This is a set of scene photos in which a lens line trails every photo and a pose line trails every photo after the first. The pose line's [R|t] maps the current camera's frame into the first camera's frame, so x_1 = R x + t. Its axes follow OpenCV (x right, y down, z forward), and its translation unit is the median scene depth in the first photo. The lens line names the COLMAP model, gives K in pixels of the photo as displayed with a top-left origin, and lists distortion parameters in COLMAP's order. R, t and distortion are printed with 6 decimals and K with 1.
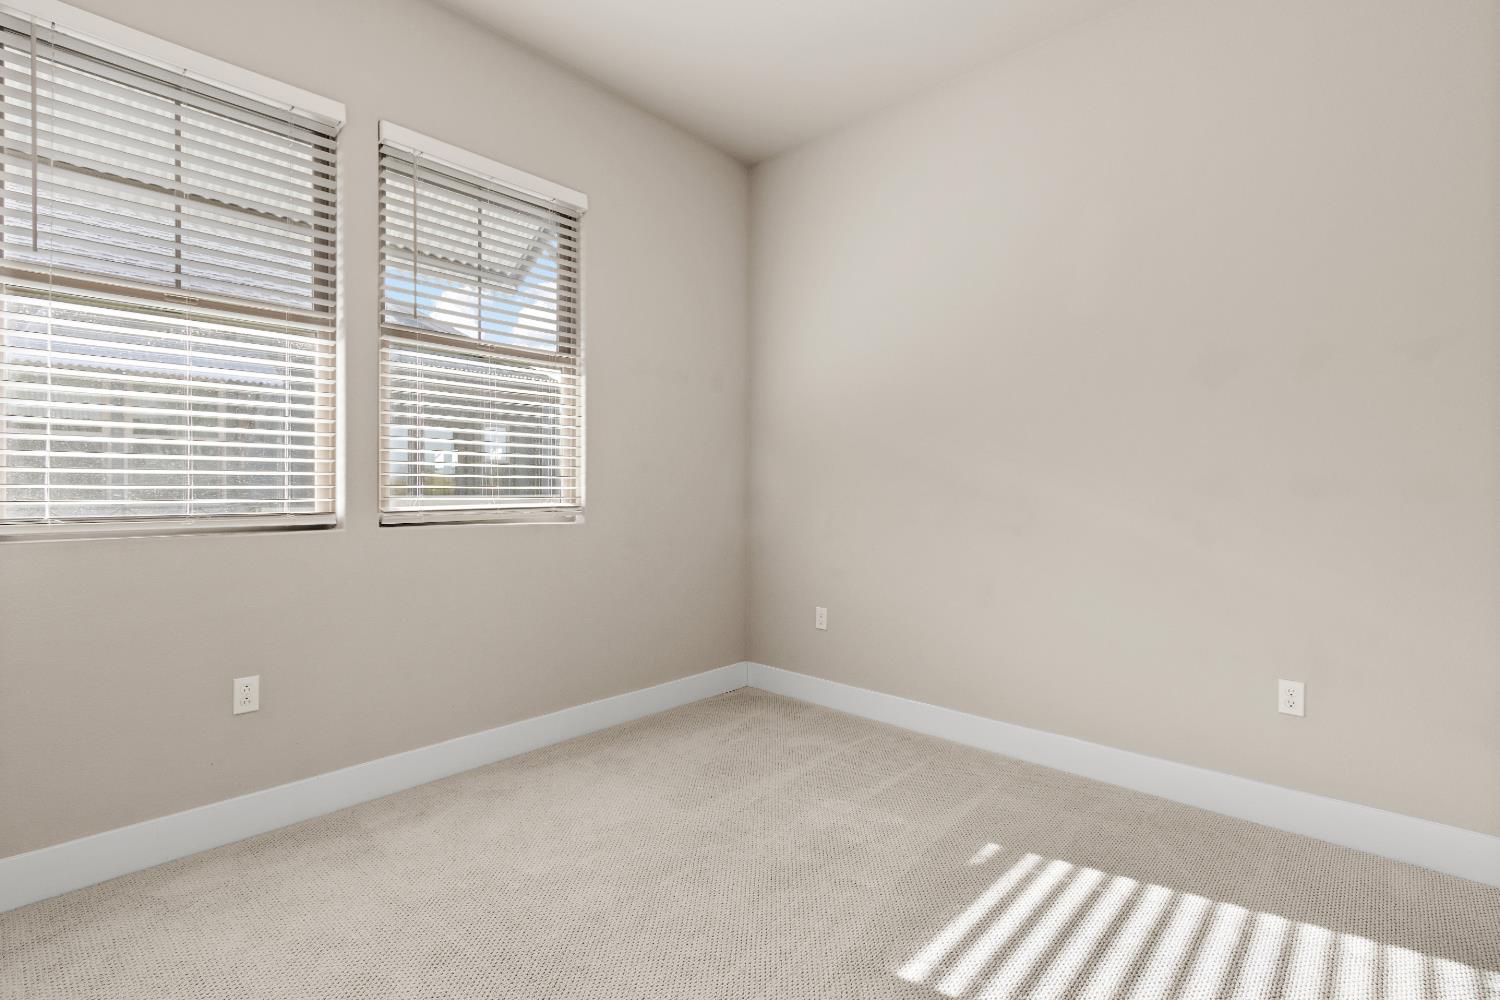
lens RADIAL K [[685.1, 0, 750.0], [0, 685.1, 500.0], [0, 0, 1]] dist [-0.001651, 0.000171]
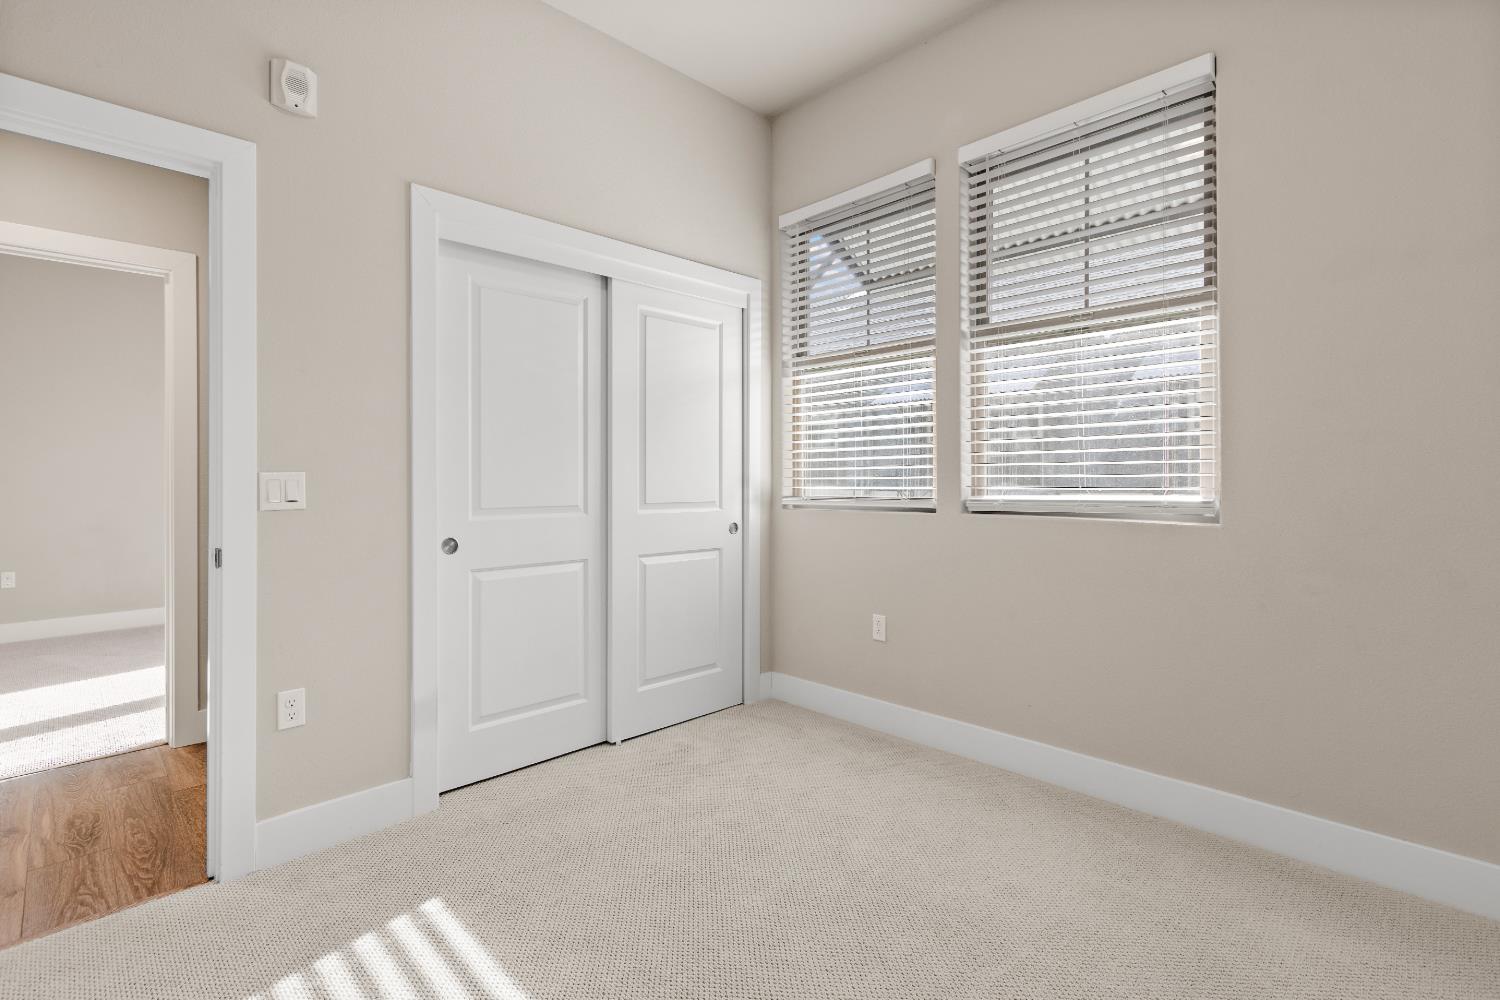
lens RADIAL K [[711.0, 0, 745.5], [0, 711.0, 472.9], [0, 0, 1]] dist [0.024574, 0.000042]
pose [[-0.058547, -0.006990, -0.998260, 0.639313], [-0.005967, 0.999960, -0.006652, -0.015595], [0.998267, 0.005567, -0.058586, 0.715672]]
